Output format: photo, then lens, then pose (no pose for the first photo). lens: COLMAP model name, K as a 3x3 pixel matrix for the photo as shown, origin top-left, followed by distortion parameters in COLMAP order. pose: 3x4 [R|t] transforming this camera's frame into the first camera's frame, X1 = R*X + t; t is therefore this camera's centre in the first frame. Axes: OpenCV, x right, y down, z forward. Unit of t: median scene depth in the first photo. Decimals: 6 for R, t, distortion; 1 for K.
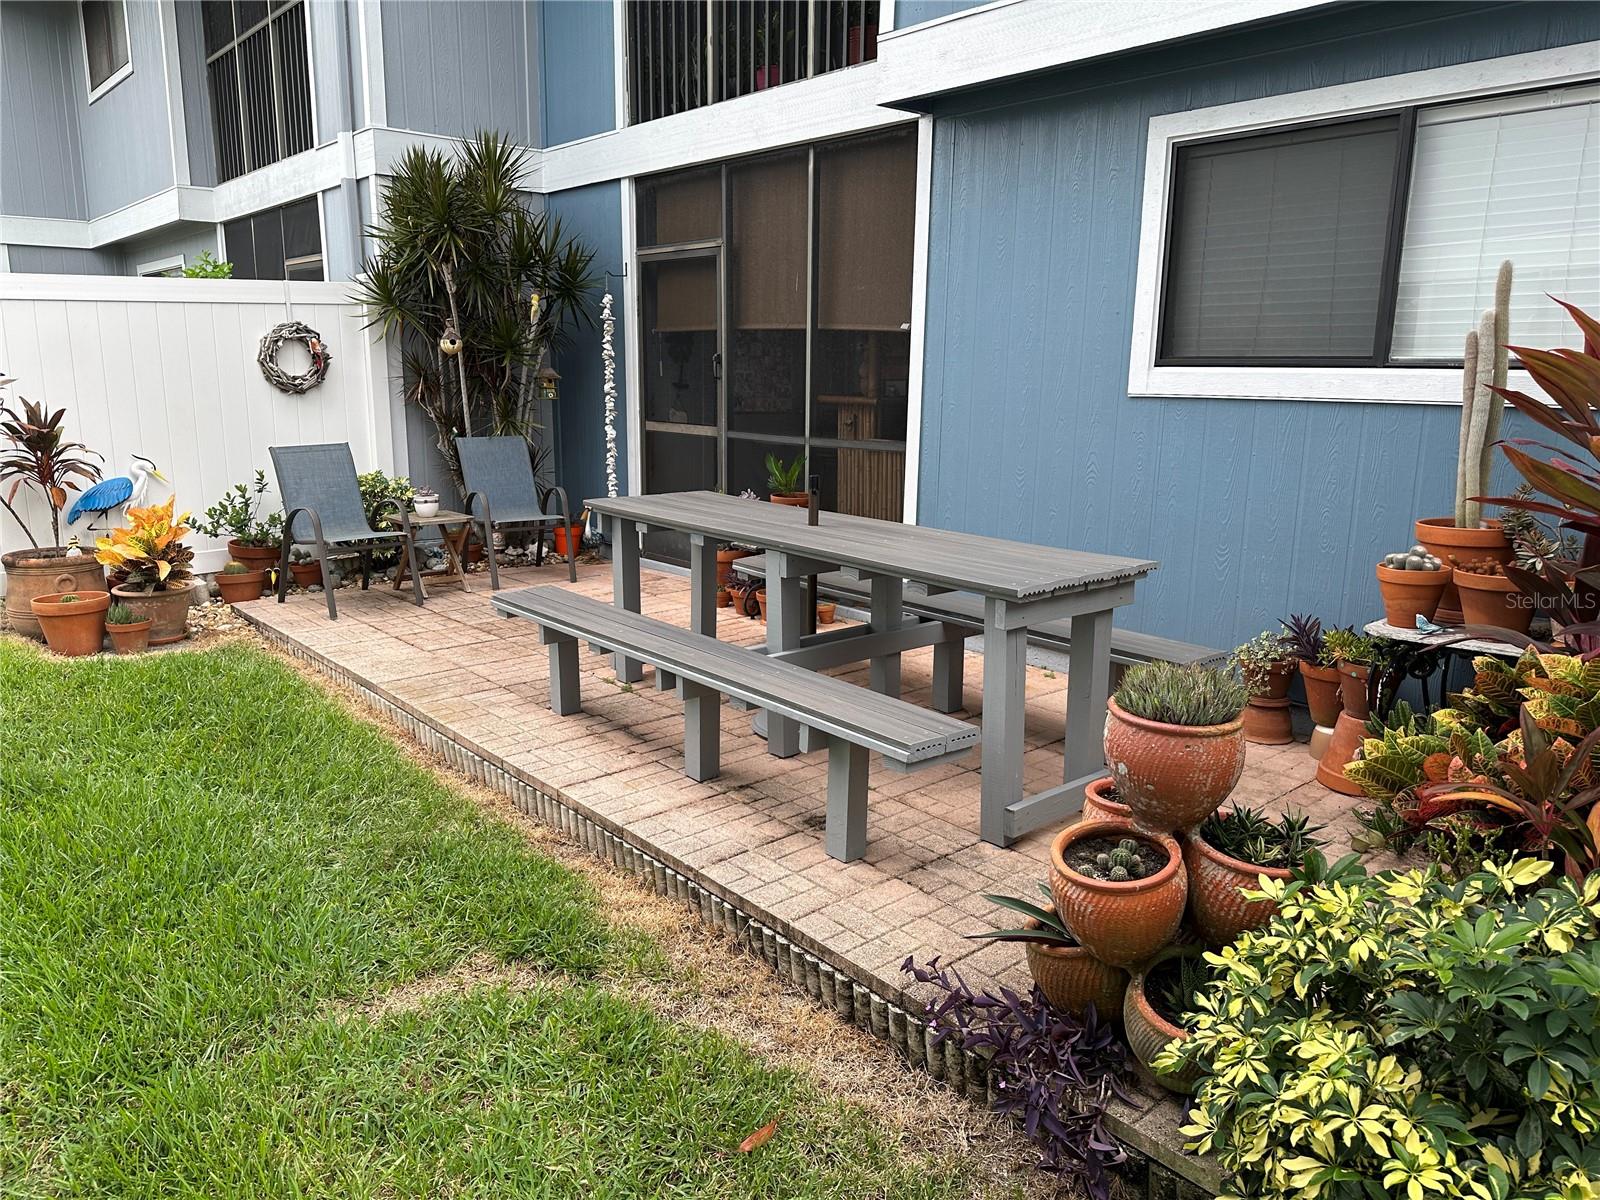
lens RADIAL K [[1085.4, 0, 803.6], [0, 1085.4, 608.6], [0, 0, 1]] dist [0.132836, -0.200706]
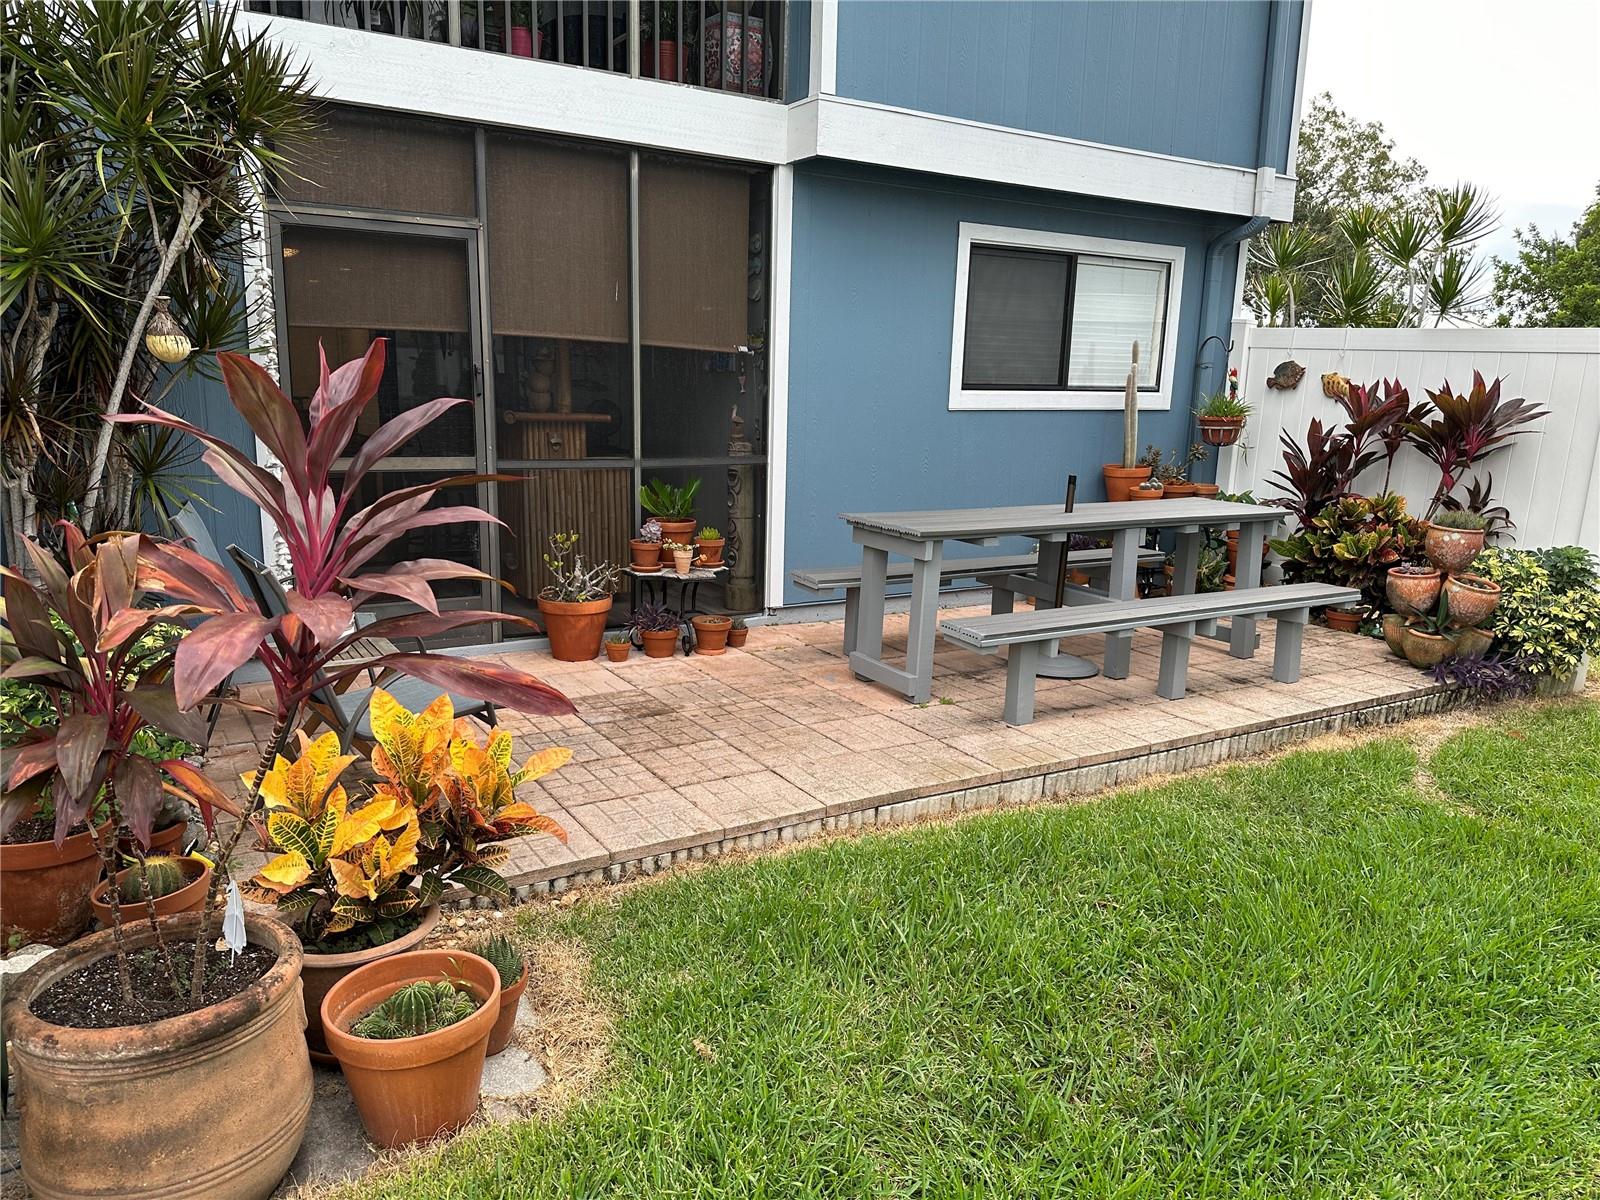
lens RADIAL K [[1085.4, 0, 803.6], [0, 1085.4, 608.6], [0, 0, 1]] dist [0.132836, -0.200706]
pose [[0.194149, -0.215440, 0.957022, -1.328007], [0.187374, 0.965768, 0.179396, -0.259200], [-0.962911, 0.144491, 0.227870, 0.990845]]
